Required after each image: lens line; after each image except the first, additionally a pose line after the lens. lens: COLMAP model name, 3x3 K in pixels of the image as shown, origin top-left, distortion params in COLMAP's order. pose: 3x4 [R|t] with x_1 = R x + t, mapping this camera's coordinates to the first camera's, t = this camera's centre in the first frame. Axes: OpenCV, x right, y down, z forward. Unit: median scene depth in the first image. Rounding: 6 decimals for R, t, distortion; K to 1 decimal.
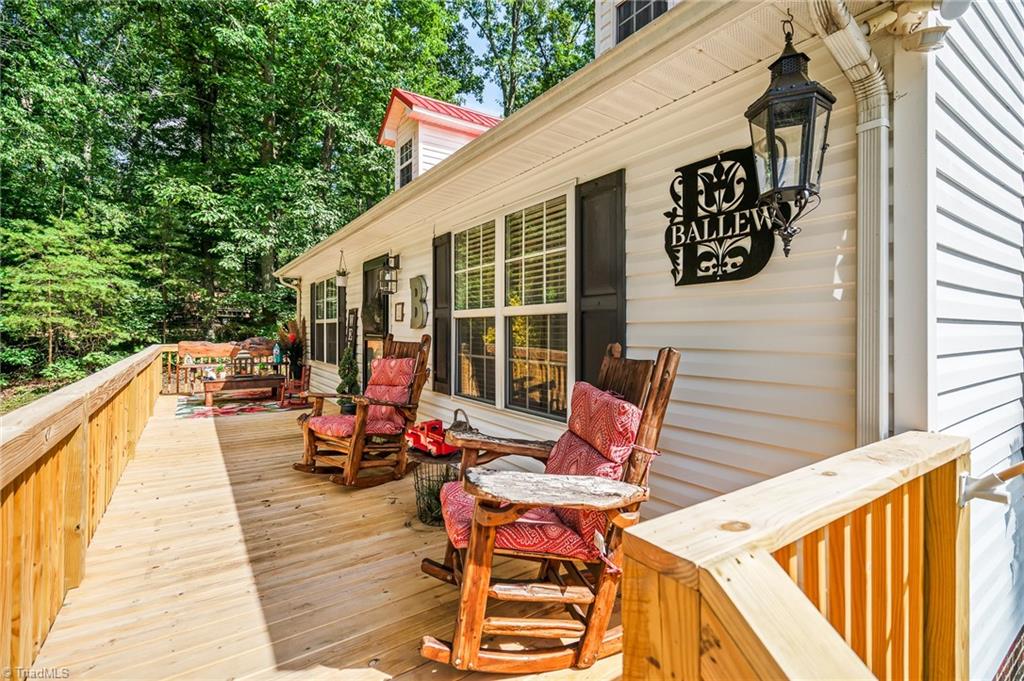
lens RADIAL K [[472.6, 0, 516.2], [0, 472.6, 325.3], [0, 0, 1]] dist [0.003461, 0.000162]
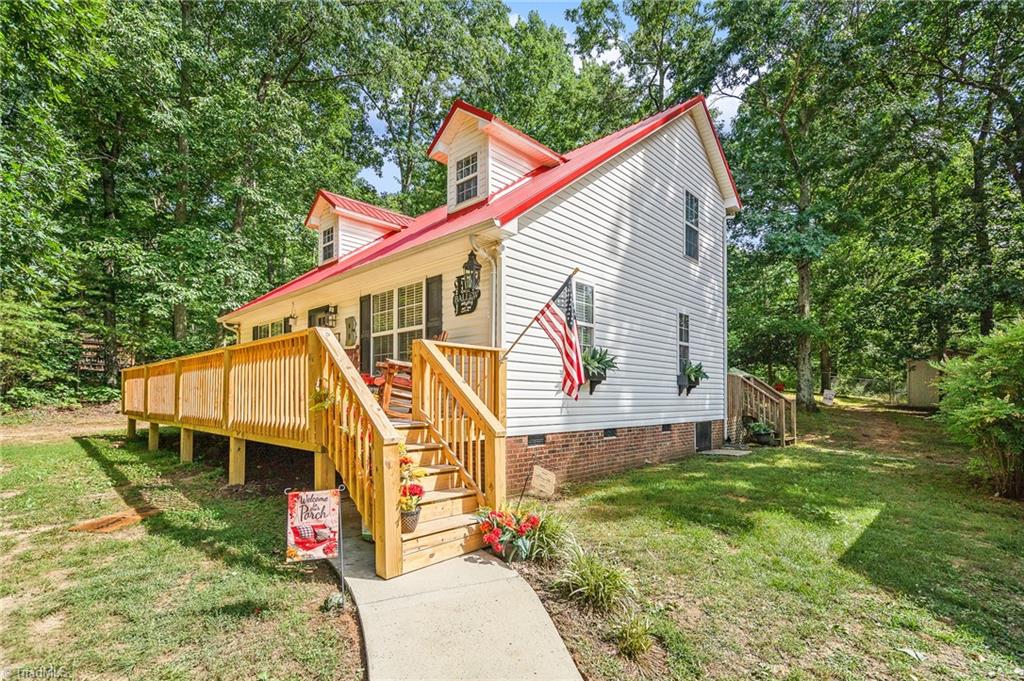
lens RADIAL K [[472.6, 0, 515.2], [0, 472.6, 392.9], [0, 0, 1]] dist [0.003461, 0.000162]
pose [[0.978407, 0.001560, 0.206681, 0.024137], [-0.002345, 0.999991, 0.003553, 0.105651], [-0.206673, -0.003961, 0.978402, -0.542870]]
